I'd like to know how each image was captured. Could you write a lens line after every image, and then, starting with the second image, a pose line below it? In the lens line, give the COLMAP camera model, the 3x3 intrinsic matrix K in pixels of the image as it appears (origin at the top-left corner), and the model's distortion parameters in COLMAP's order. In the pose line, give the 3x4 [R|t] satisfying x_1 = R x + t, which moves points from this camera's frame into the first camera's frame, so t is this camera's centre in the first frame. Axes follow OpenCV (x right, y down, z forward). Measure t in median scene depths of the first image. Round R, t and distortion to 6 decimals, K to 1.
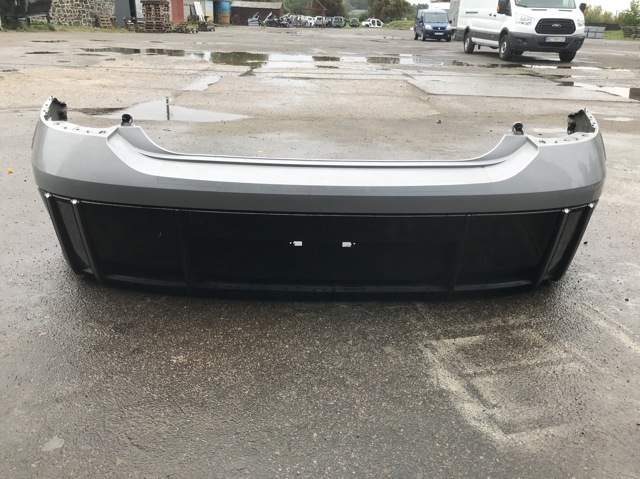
lens RADIAL K [[530.1, 0, 321.8], [0, 530.1, 239.6], [0, 0, 1]] dist [0.033382, -0.033517]
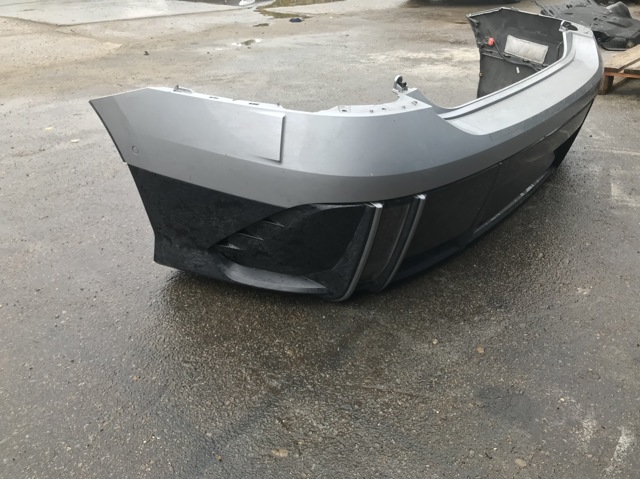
lens RADIAL K [[530.1, 0, 321.8], [0, 530.1, 239.6], [0, 0, 1]] dist [0.033382, -0.033517]
pose [[0.649002, -0.400835, 0.646628, -1.156092], [0.309070, 0.915561, 0.257338, -0.276946], [-0.695178, 0.032841, 0.718087, 0.558887]]
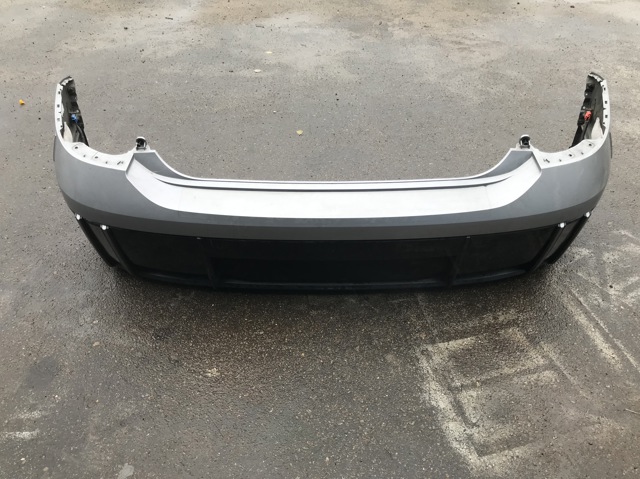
lens RADIAL K [[530.1, 0, 321.8], [0, 530.1, 239.6], [0, 0, 1]] dist [0.033382, -0.033517]
pose [[0.999437, -0.011449, -0.031531, 0.015151], [0.020670, 0.950494, 0.310055, -0.393843], [0.026420, -0.310532, 0.950196, -0.032384]]
